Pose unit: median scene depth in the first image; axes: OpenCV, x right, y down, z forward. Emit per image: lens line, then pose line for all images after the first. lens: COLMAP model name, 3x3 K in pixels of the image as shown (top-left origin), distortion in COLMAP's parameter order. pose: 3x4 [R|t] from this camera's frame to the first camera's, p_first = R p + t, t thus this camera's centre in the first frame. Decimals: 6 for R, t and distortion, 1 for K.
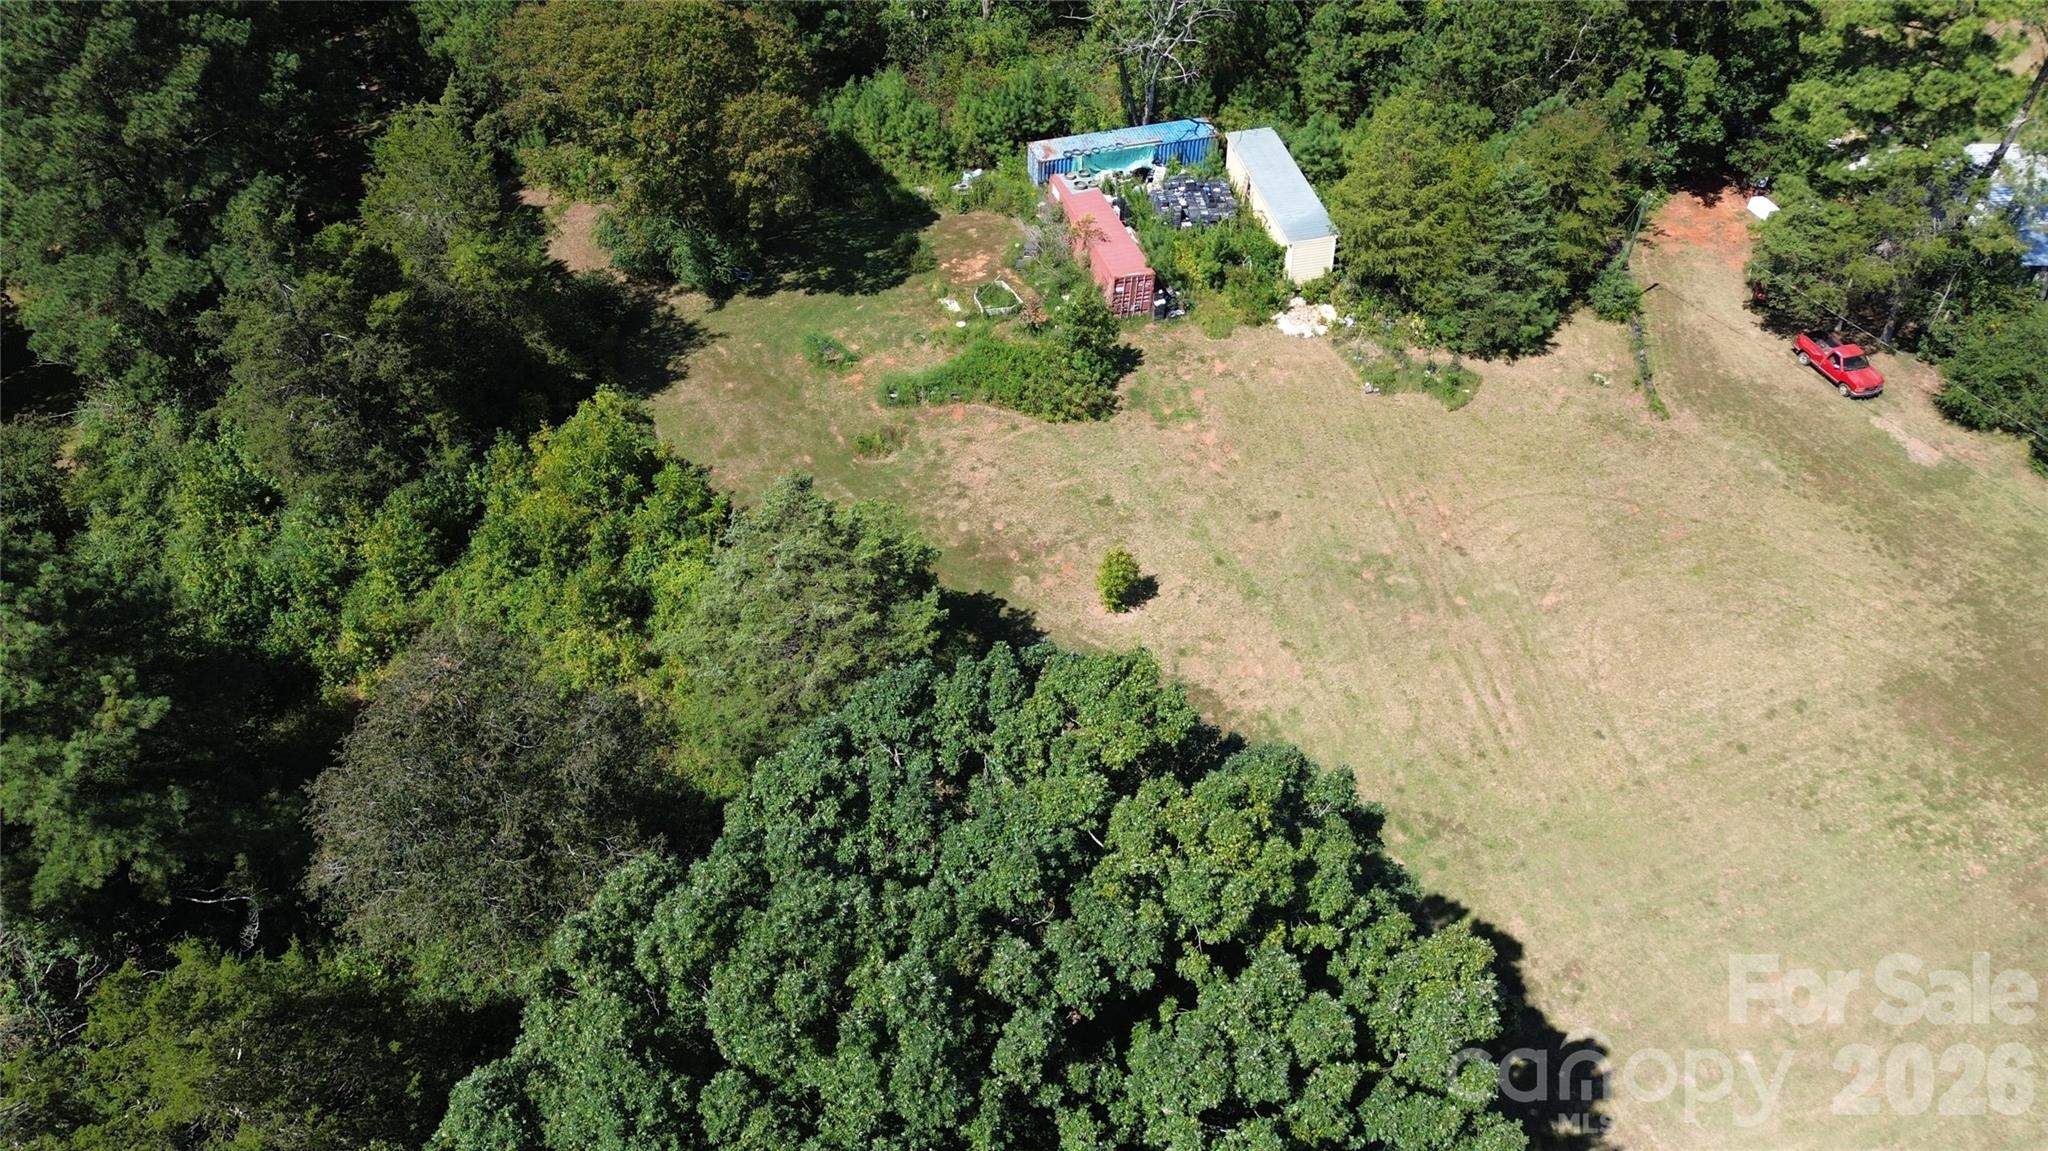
lens RADIAL K [[1438.6, 0, 1032.7], [0, 1438.6, 563.8], [0, 0, 1]] dist [0.081035, -0.079478]
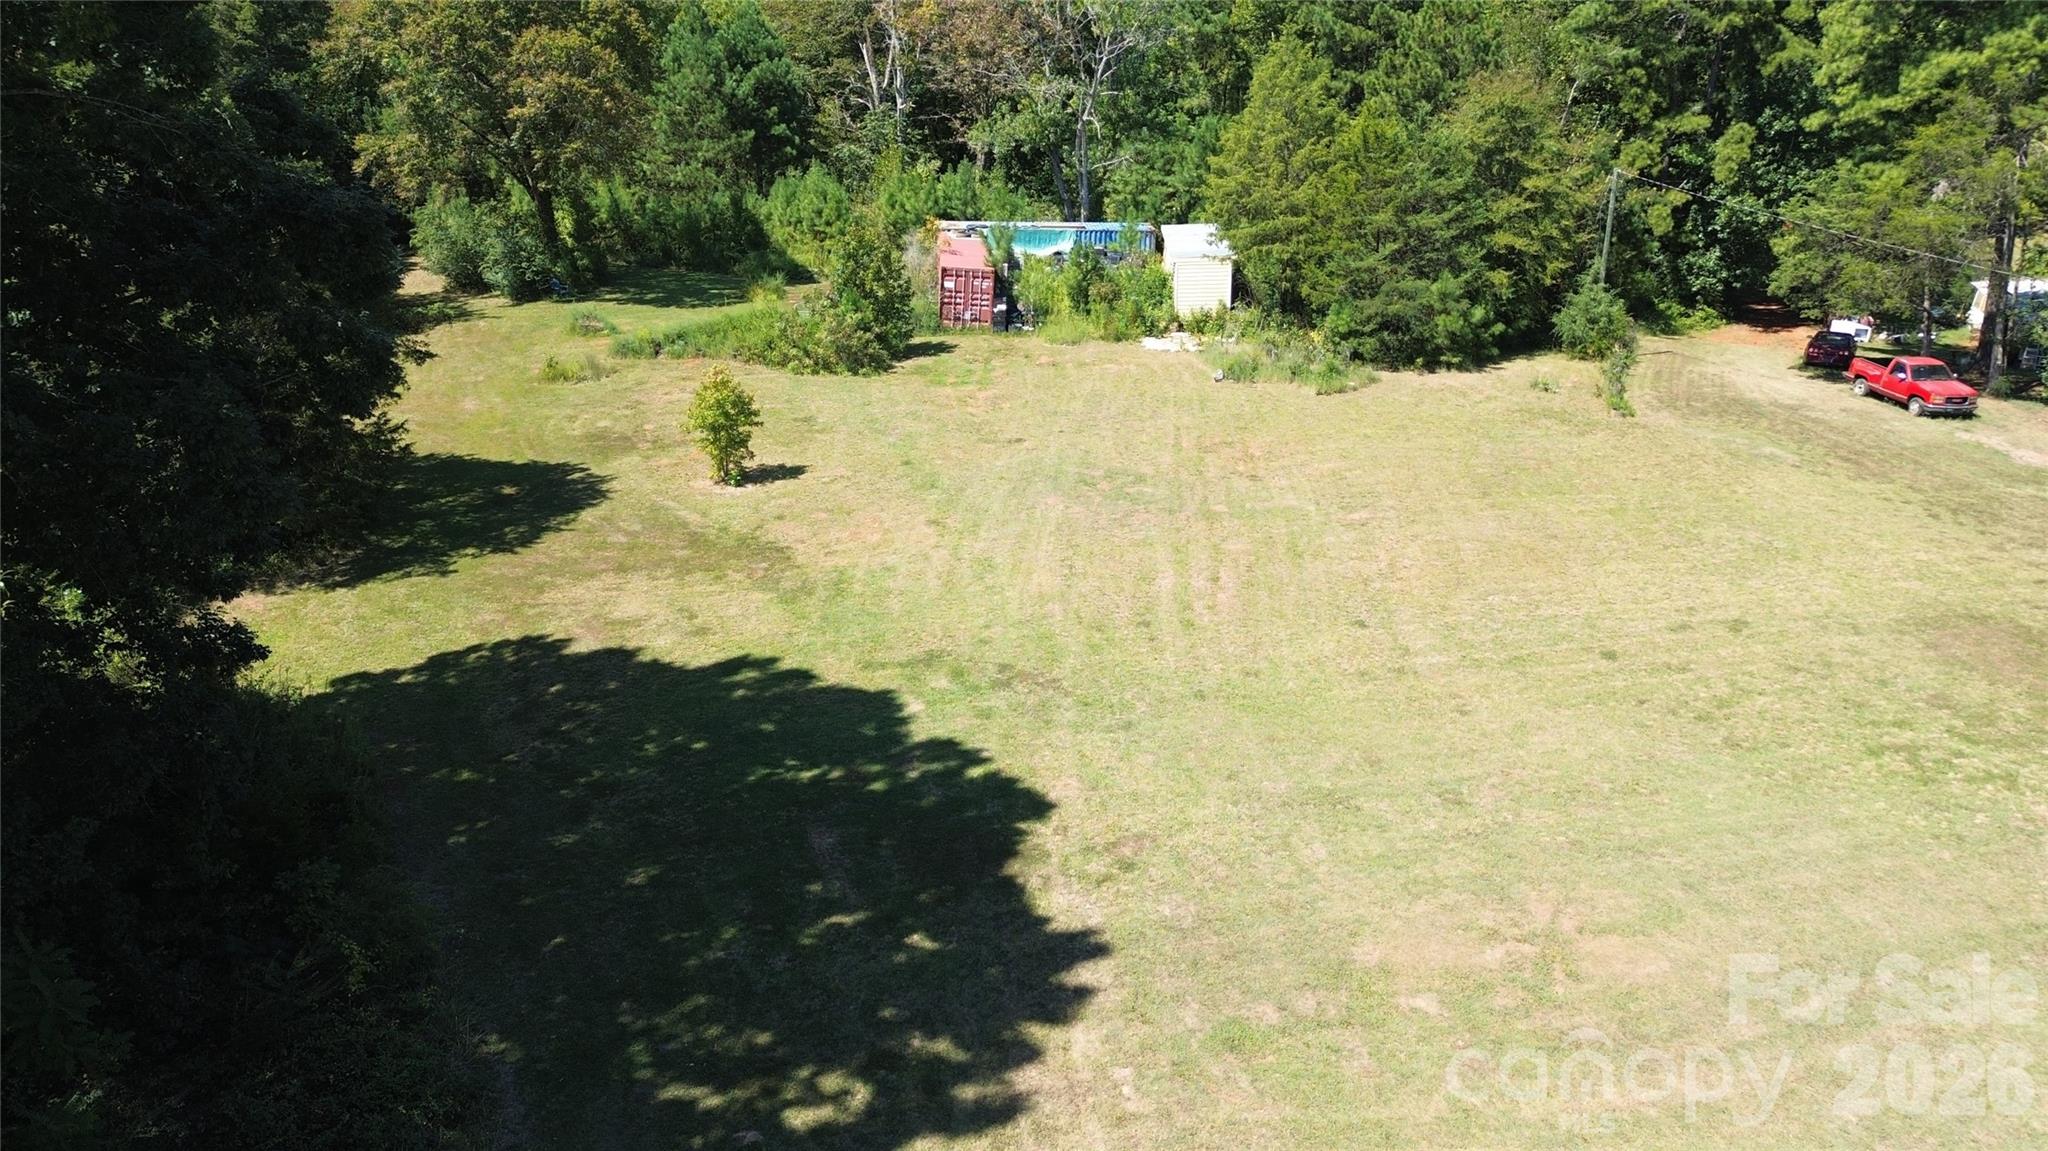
lens RADIAL K [[1438.6, 0, 1032.3], [0, 1438.6, 566.2], [0, 0, 1]] dist [0.081035, -0.079478]
pose [[0.976007, 0.087515, -0.199376, 0.300416], [-0.158618, 0.913069, -0.375694, 0.267667], [0.149165, 0.398304, 0.905043, 0.359728]]
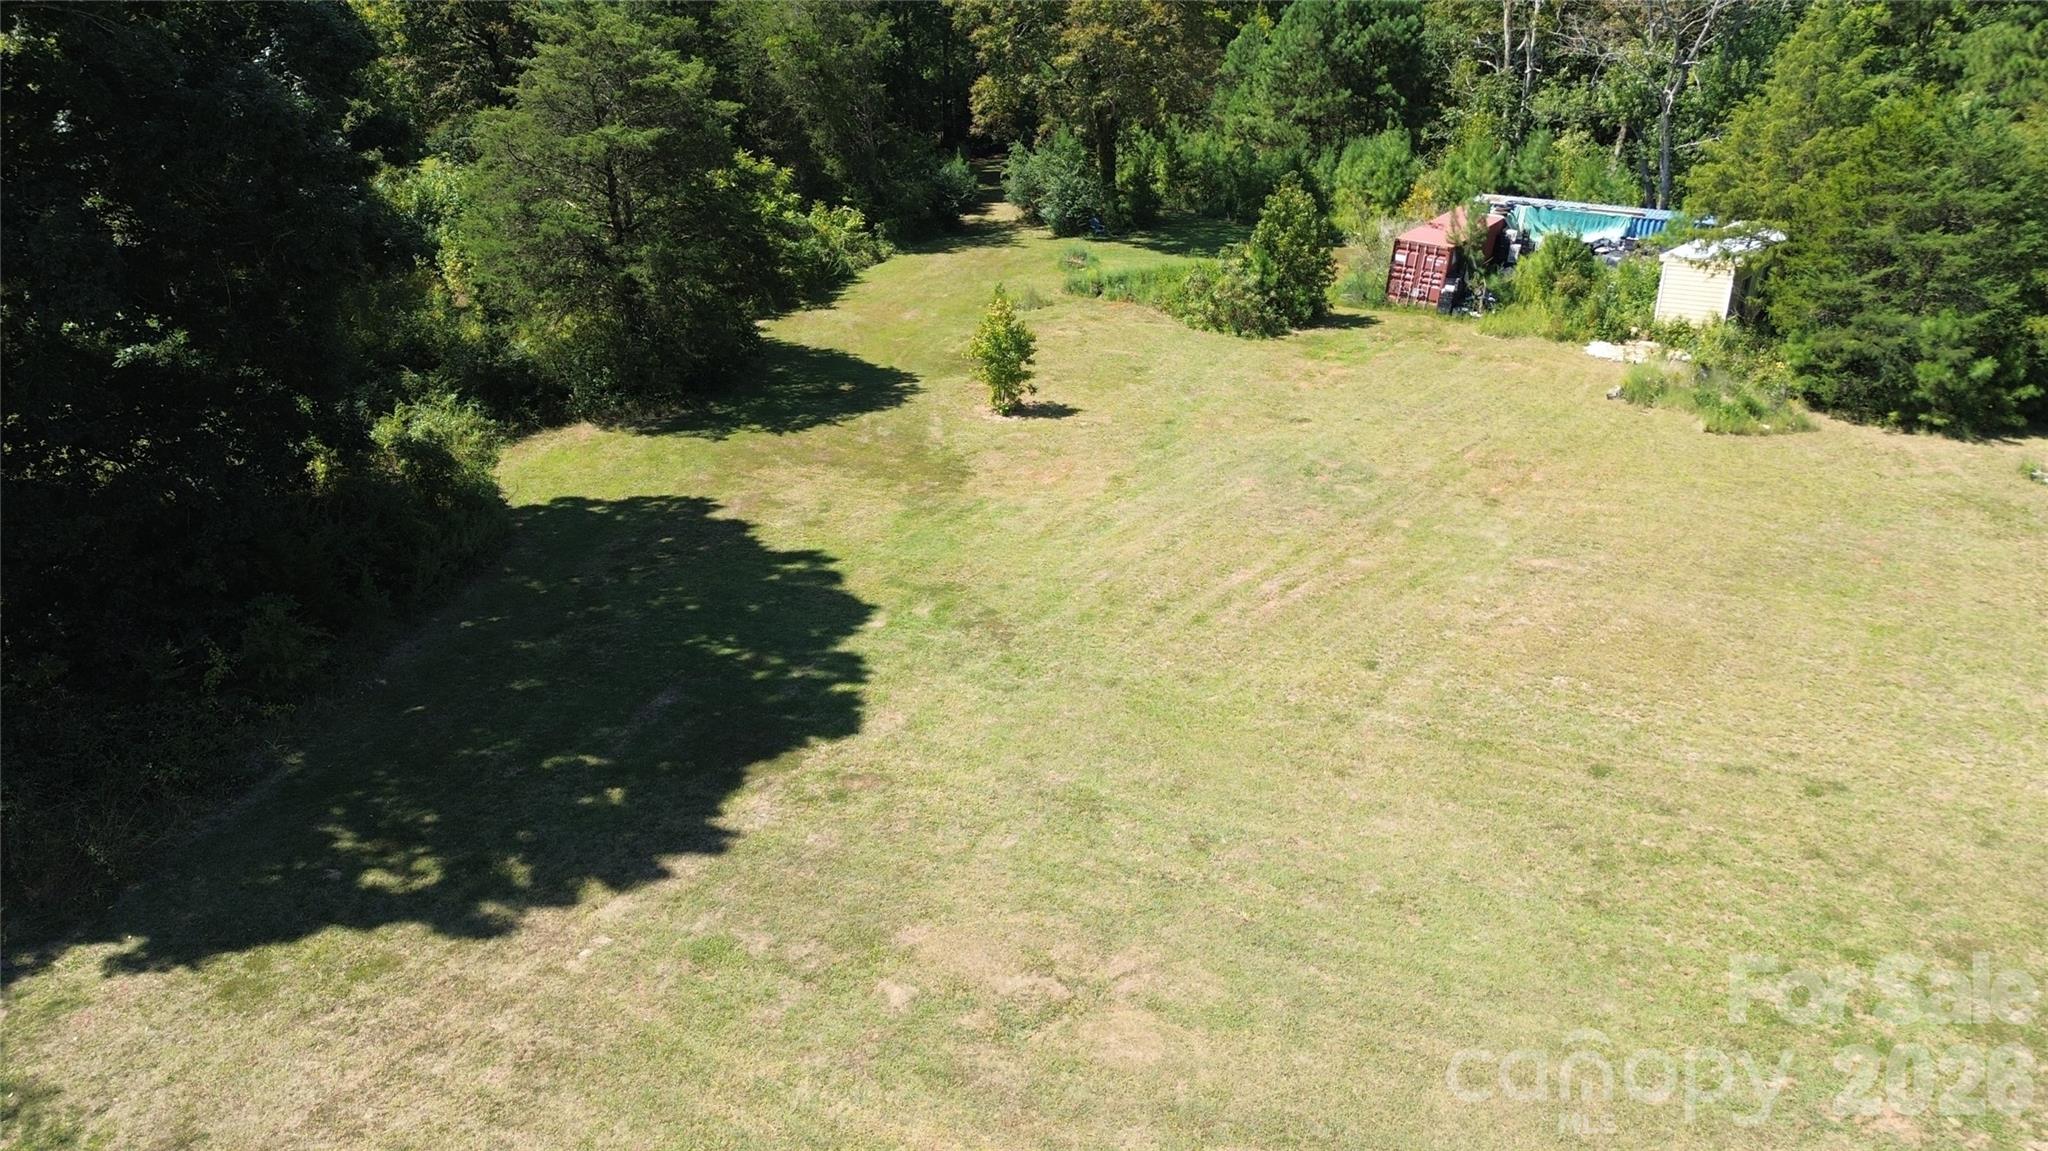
lens RADIAL K [[1438.6, 0, 1031.6], [0, 1438.6, 566.7], [0, 0, 1]] dist [0.081035, -0.079478]
pose [[0.699250, 0.292344, -0.652369, 0.505585], [-0.510436, 0.843083, -0.169310, 0.189982], [0.500504, 0.451382, 0.738748, 0.434403]]
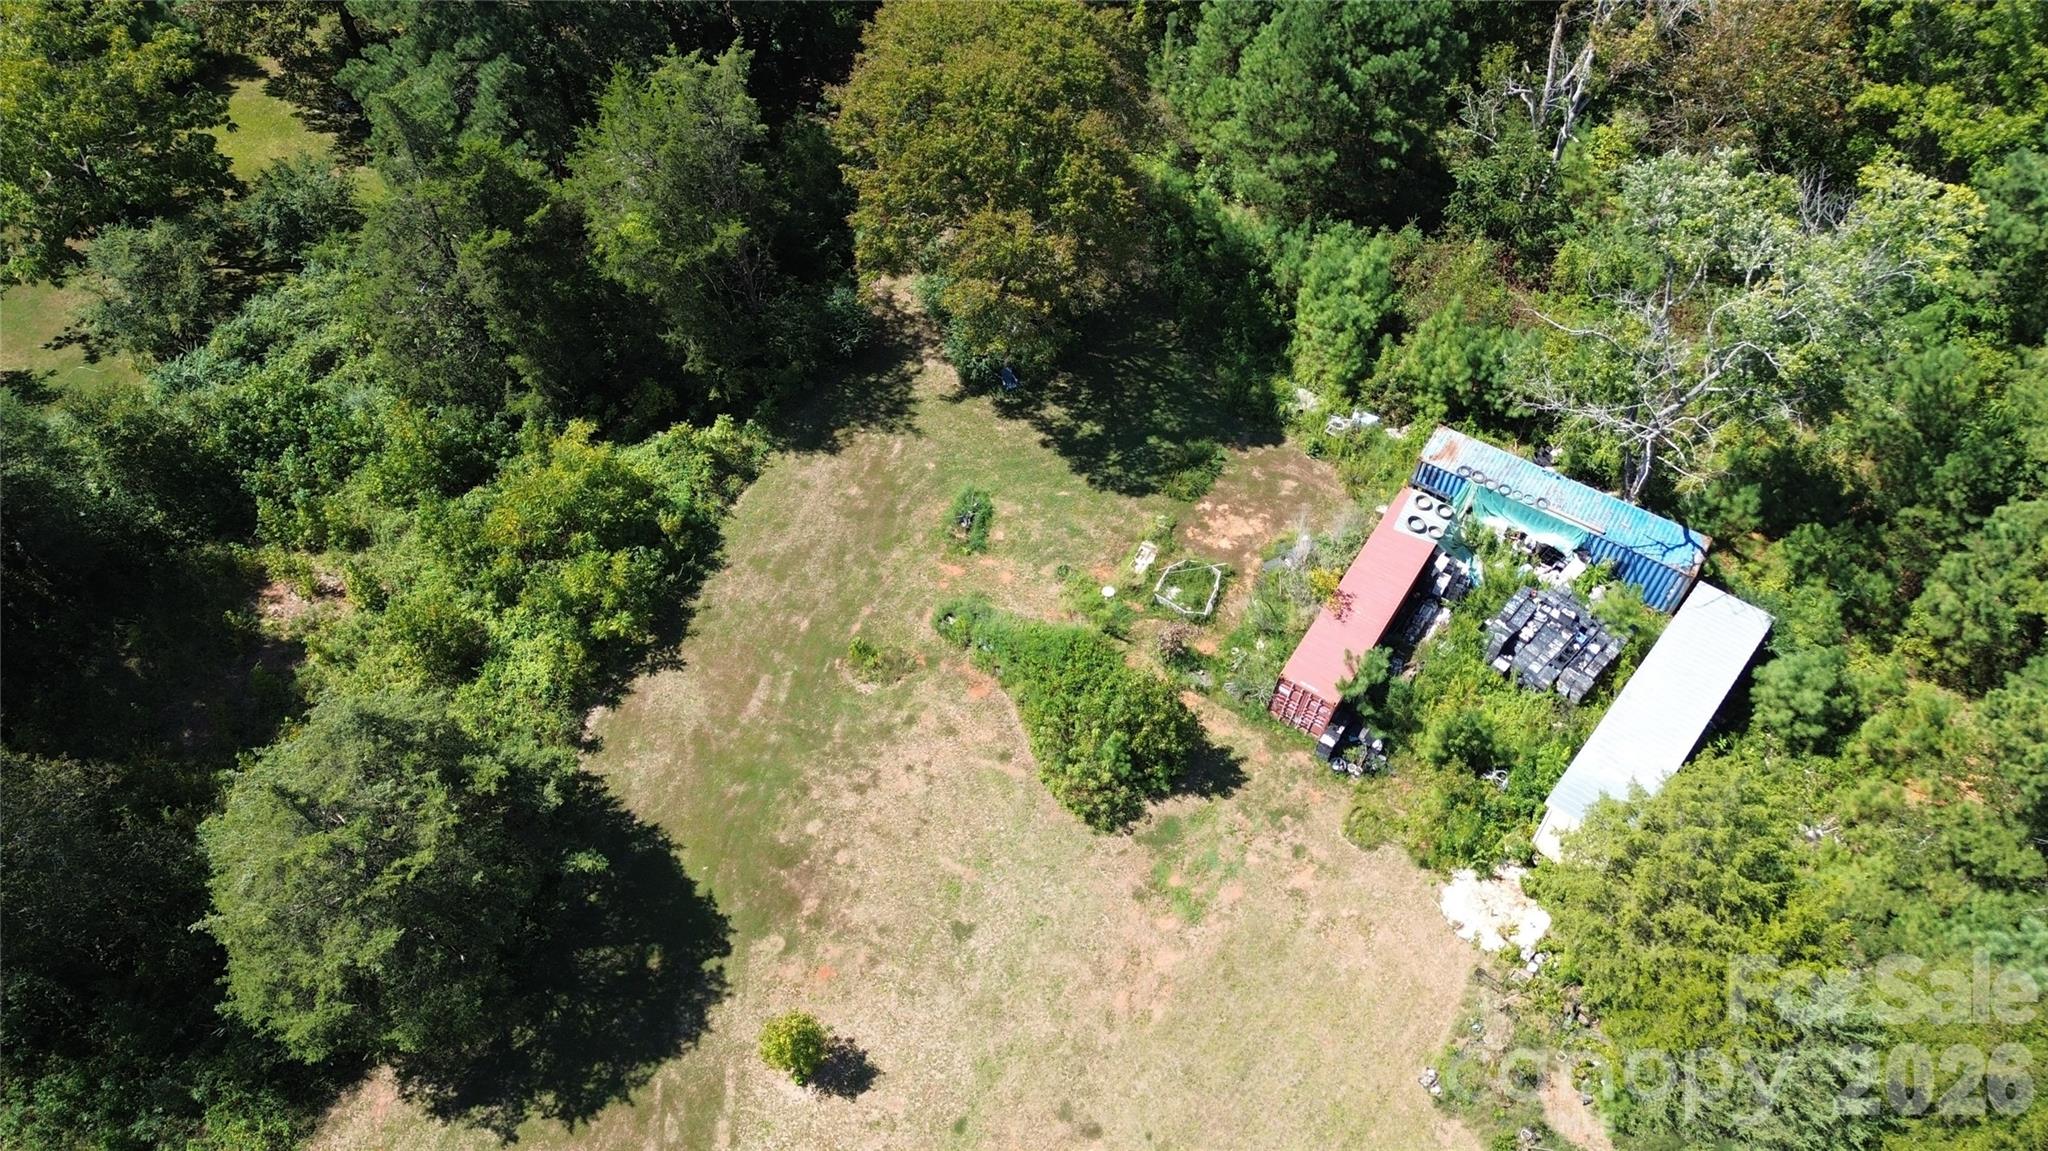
lens RADIAL K [[1438.6, 0, 1037.2], [0, 1438.6, 564.3], [0, 0, 1]] dist [0.081035, -0.079478]
pose [[0.654680, 0.591116, -0.471143, 0.292856], [-0.539014, 0.802041, 0.257283, -0.378300], [0.529960, 0.085515, 0.843700, 0.366657]]
